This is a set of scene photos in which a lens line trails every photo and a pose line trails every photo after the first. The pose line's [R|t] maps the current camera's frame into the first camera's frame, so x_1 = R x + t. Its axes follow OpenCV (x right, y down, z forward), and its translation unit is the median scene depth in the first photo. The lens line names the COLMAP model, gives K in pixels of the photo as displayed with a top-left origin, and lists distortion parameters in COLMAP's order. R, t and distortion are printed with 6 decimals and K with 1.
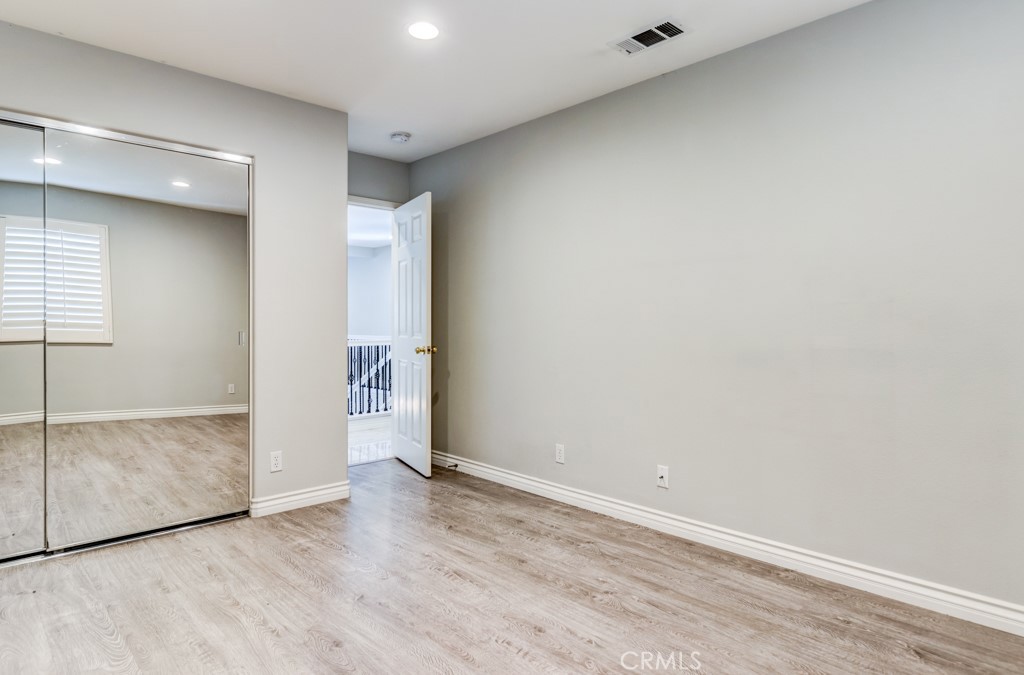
lens RADIAL K [[578.2, 0, 522.8], [0, 578.2, 336.5], [0, 0, 1]] dist [0.018067, -0.000105]
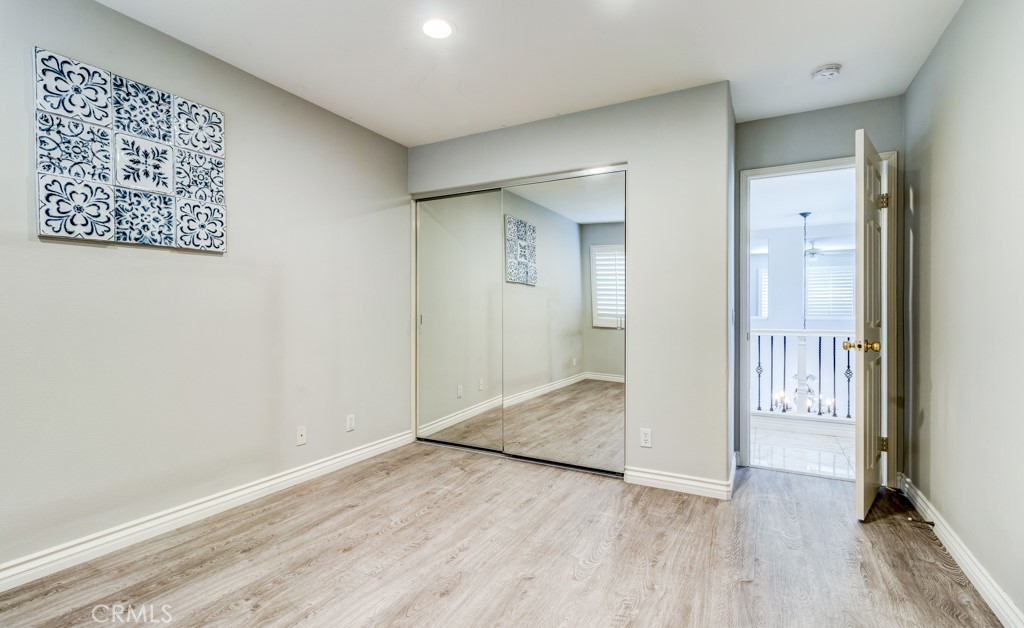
lens RADIAL K [[485.2, 0, 515.4], [0, 485.2, 315.1], [0, 0, 1]] dist [0.002990, 0.000602]
pose [[0.302238, 0.007325, -0.953204, 0.381388], [-0.023692, 0.999719, 0.000170, -0.006950], [0.952938, 0.022532, 0.302327, 0.522823]]
